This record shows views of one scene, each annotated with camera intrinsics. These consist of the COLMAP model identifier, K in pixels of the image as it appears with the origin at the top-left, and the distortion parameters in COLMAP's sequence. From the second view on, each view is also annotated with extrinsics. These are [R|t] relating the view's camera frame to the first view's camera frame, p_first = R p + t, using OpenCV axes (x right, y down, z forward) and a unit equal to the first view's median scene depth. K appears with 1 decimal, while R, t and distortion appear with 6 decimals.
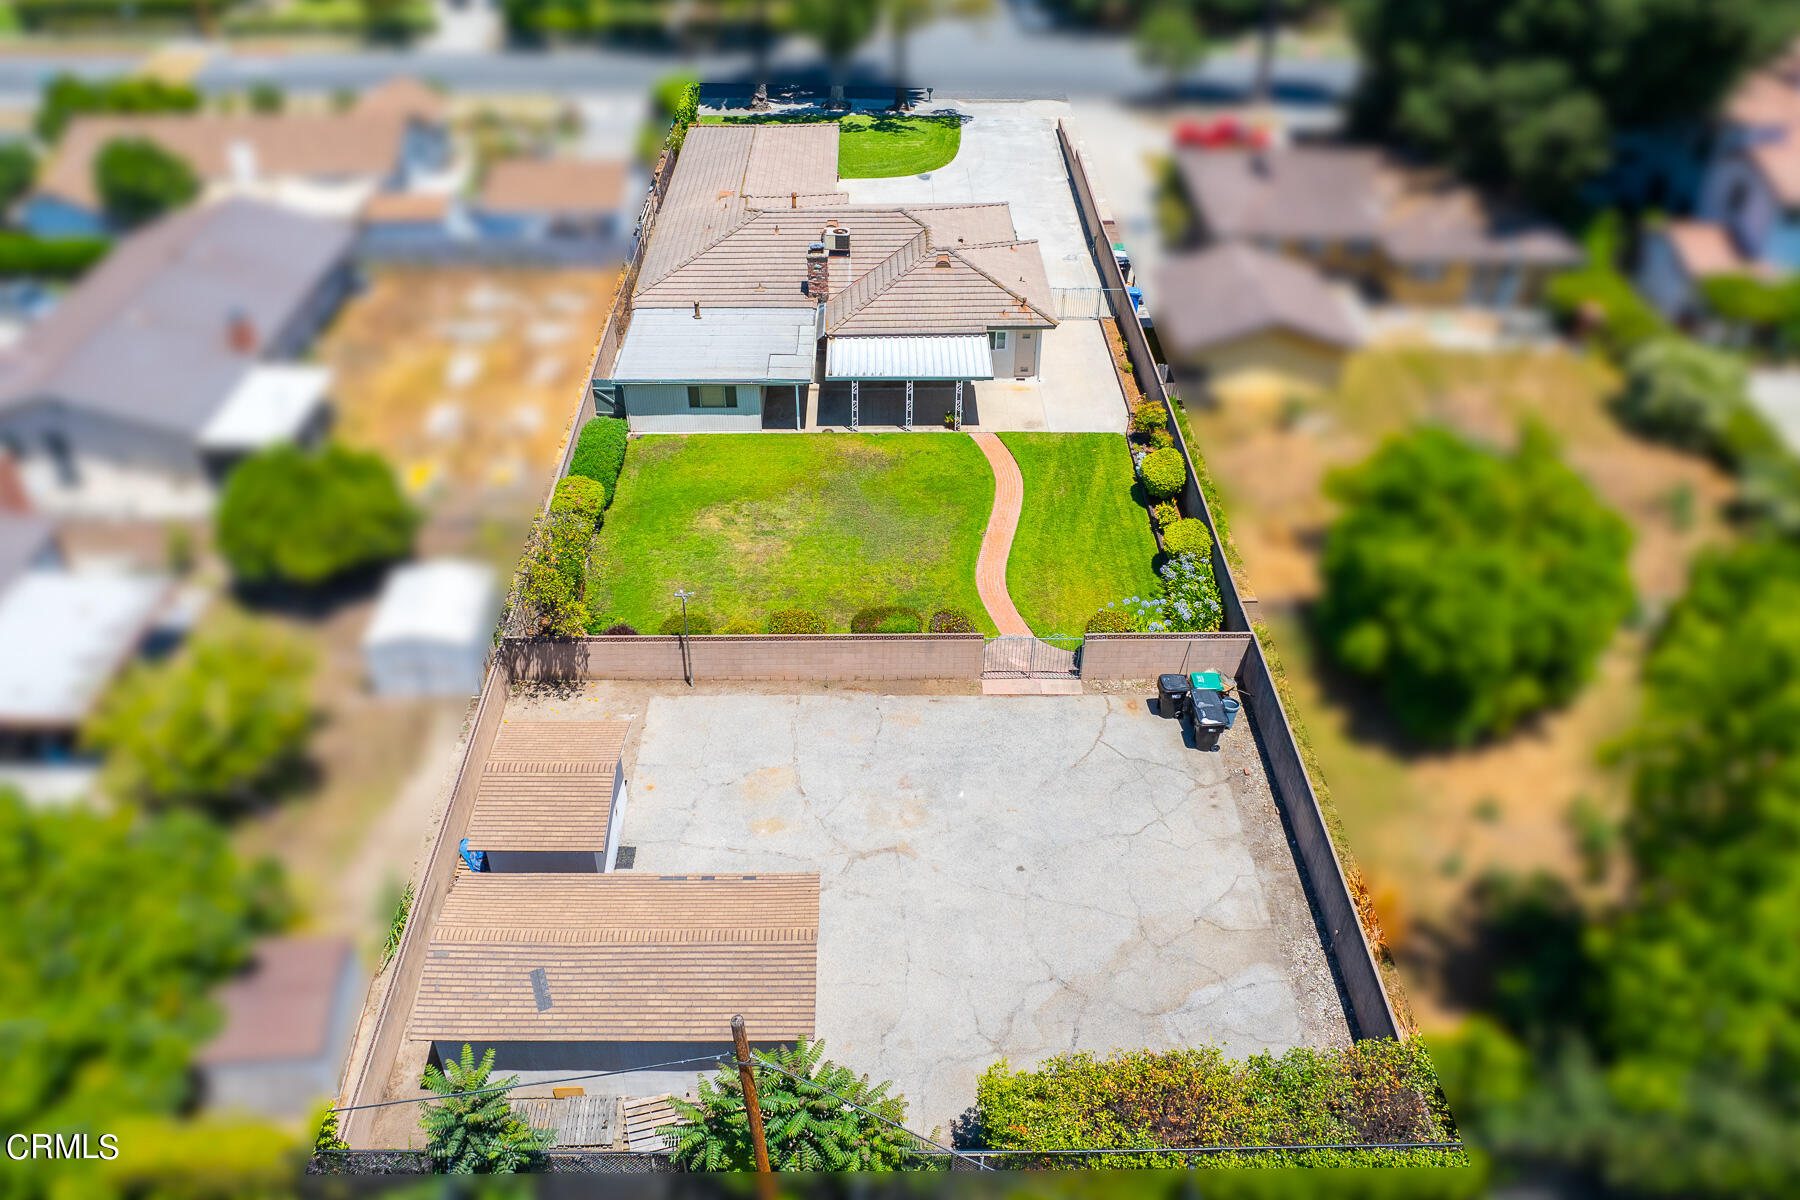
lens RADIAL K [[1242.4, 0, 900.0], [0, 1242.4, 600.0], [0, 0, 1]] dist [-0.033801, 0.000174]
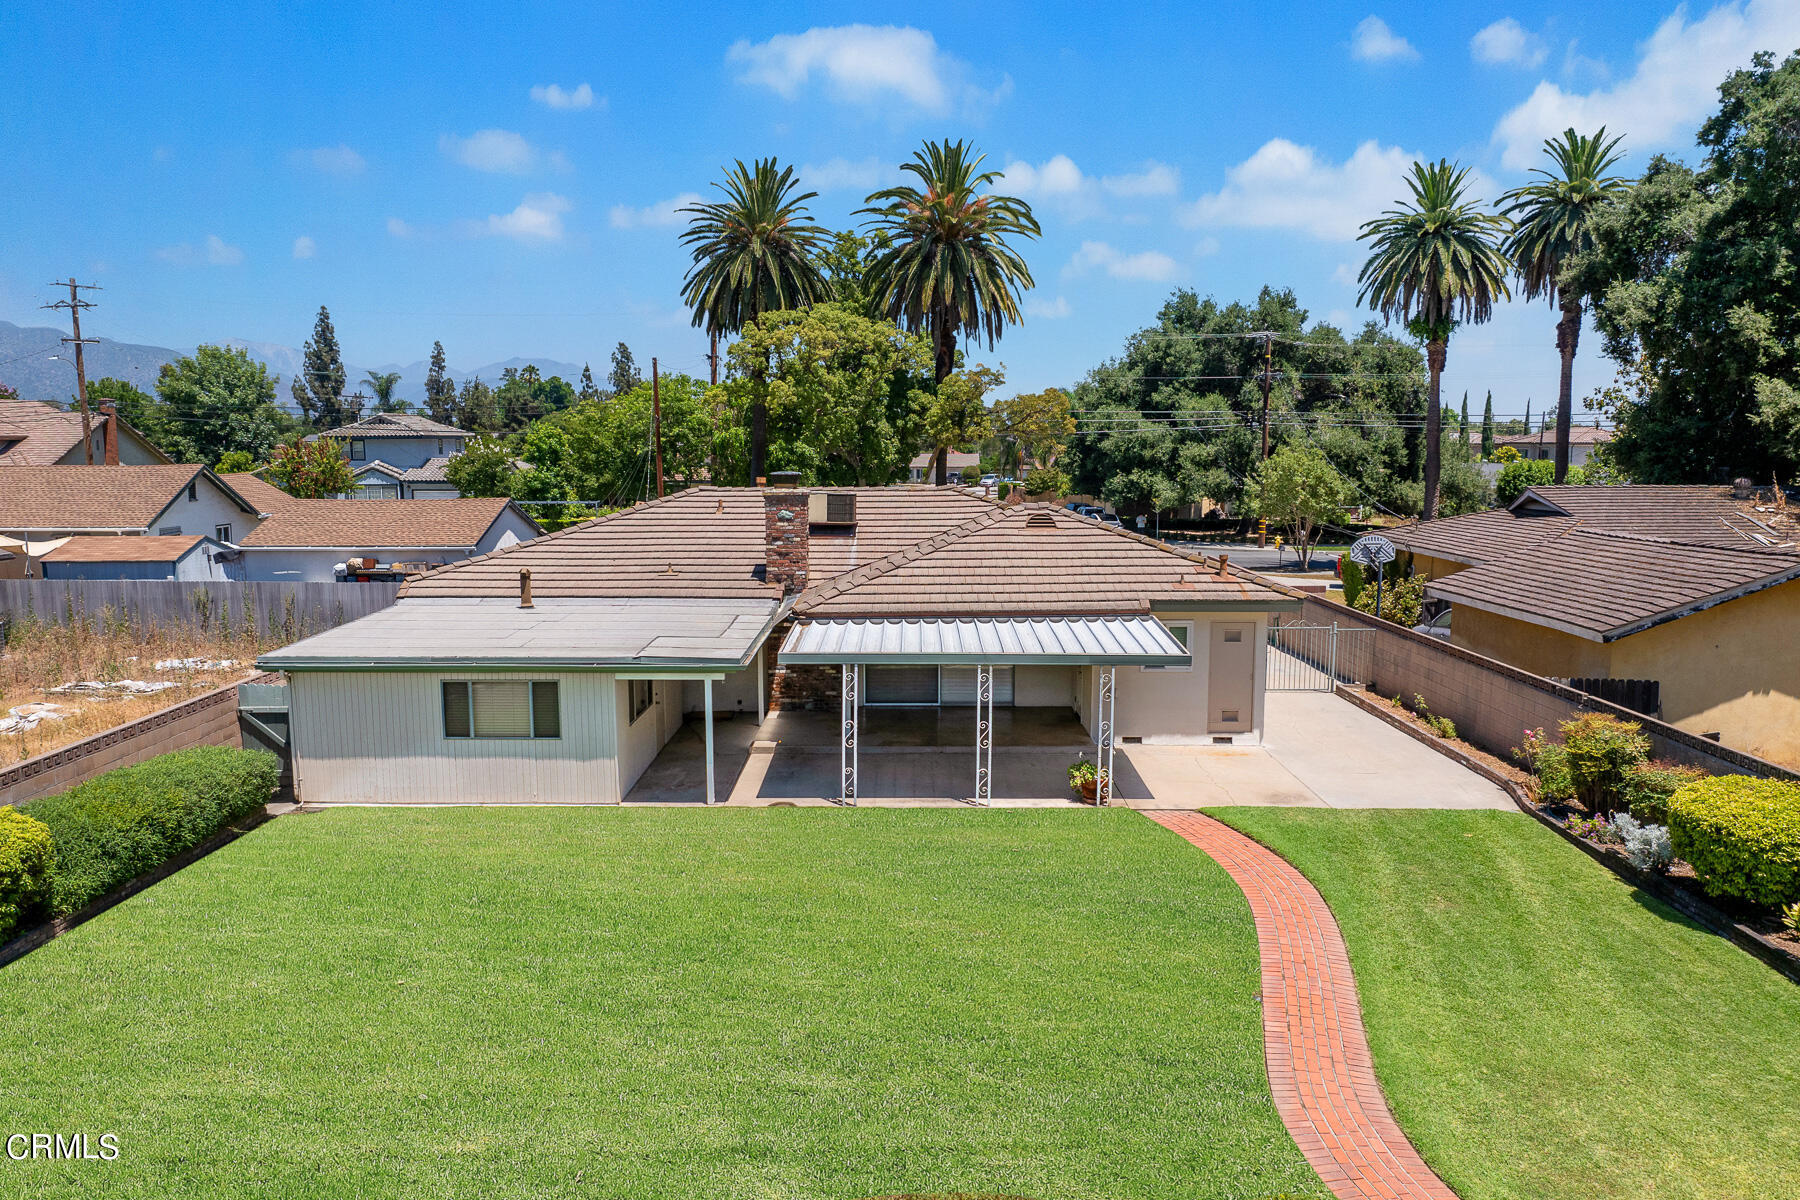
lens RADIAL K [[1242.4, 0, 900.0], [0, 1242.4, 600.0], [0, 0, 1]] dist [-0.033801, 0.000174]
pose [[0.999656, -0.007992, -0.024989, -0.009382], [-0.006610, 0.845027, -0.534682, 0.022991], [0.025390, 0.534663, 0.844684, 0.631002]]
